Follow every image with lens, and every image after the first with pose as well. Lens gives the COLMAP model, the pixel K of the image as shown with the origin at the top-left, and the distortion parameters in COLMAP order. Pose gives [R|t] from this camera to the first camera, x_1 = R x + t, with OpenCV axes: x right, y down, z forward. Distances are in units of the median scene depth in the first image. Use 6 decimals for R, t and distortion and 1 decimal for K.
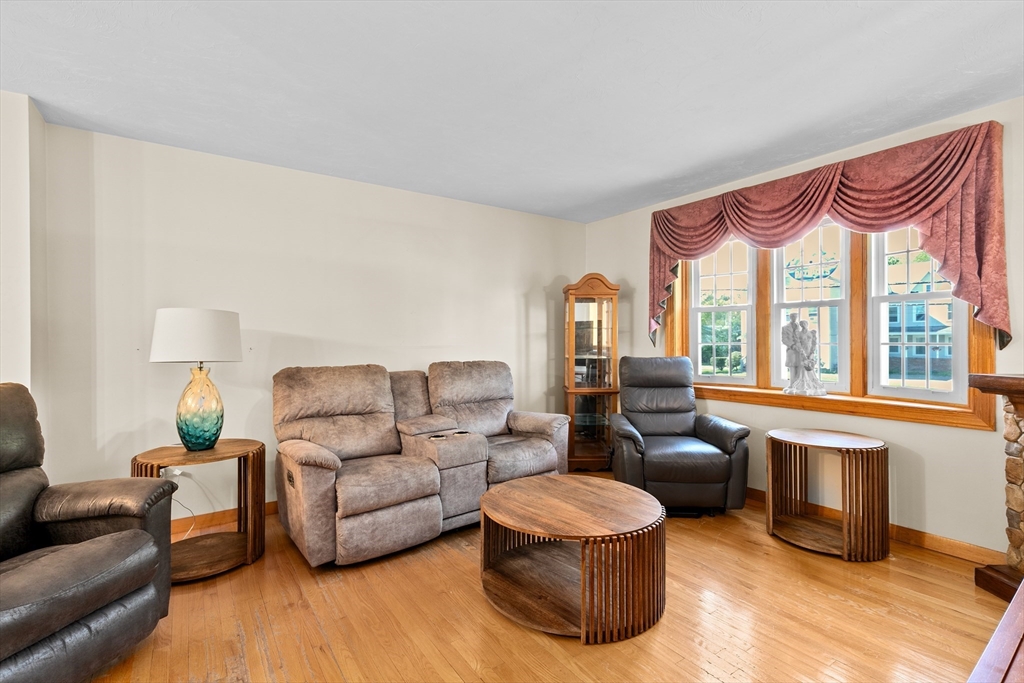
lens RADIAL K [[461.5, 0, 514.9], [0, 461.5, 339.5], [0, 0, 1]] dist [-0.000783, -0.000548]
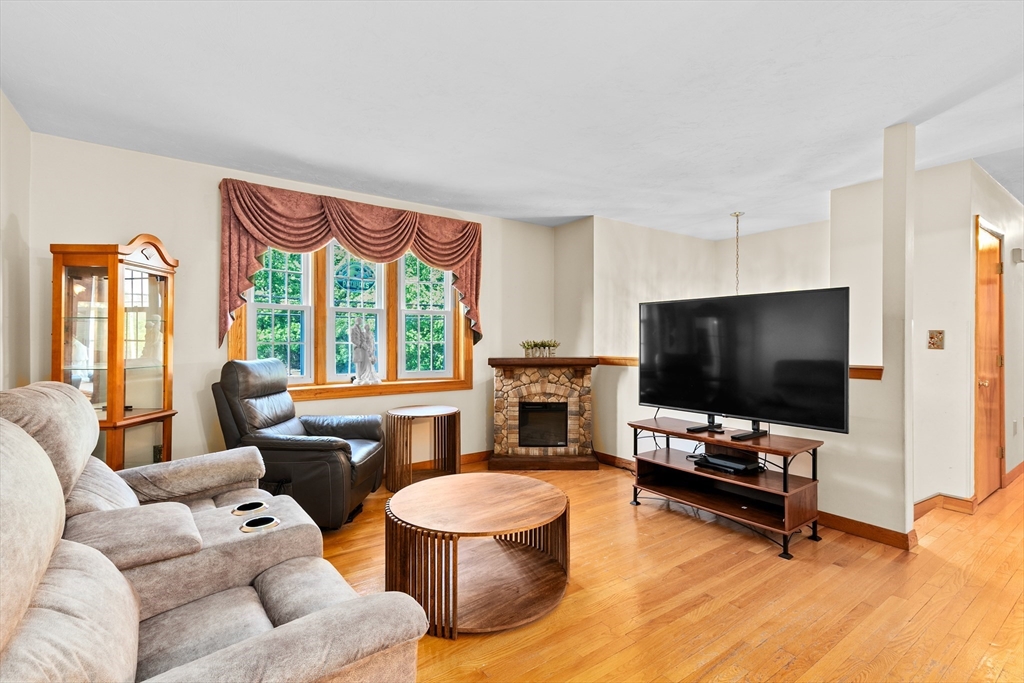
lens RADIAL K [[461.5, 0, 514.3], [0, 461.5, 334.3], [0, 0, 1]] dist [-0.000783, -0.000548]
pose [[-0.013640, 0.011817, 0.999837, -0.628307], [-0.004302, 0.999920, -0.011876, -0.000329], [-0.999898, -0.004463, -0.013588, 0.654080]]
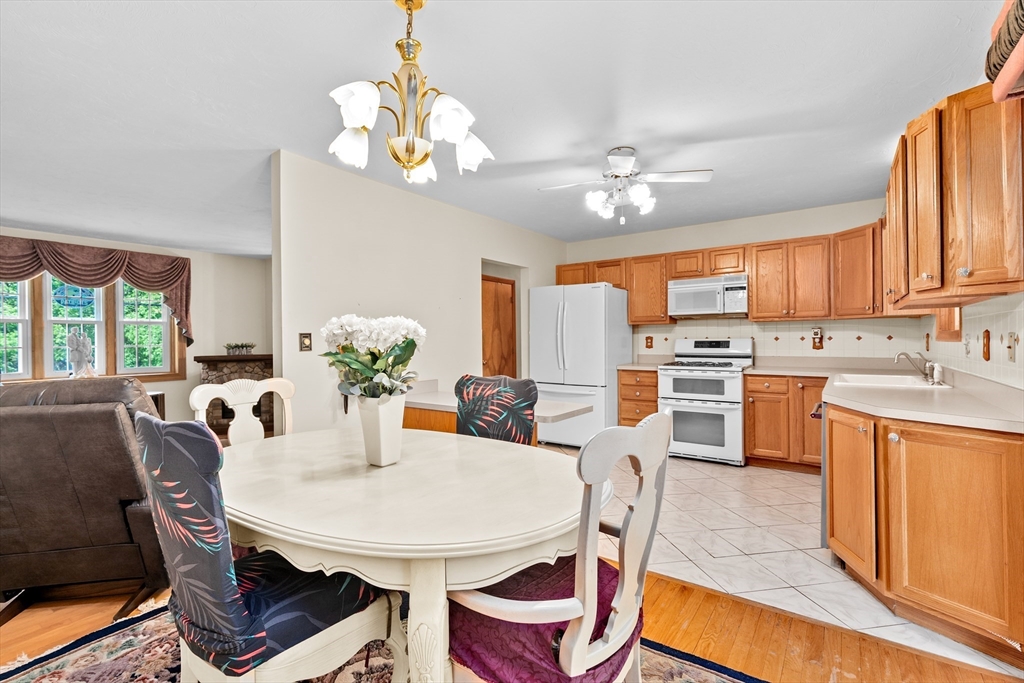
lens RADIAL K [[461.5, 0, 511.5], [0, 461.5, 335.1], [0, 0, 1]] dist [-0.000783, -0.000548]
pose [[-0.331532, 0.014217, 0.943337, -1.469260], [0.010352, 0.999881, -0.011432, 0.002519], [-0.943387, 0.005975, -0.331640, 0.120015]]
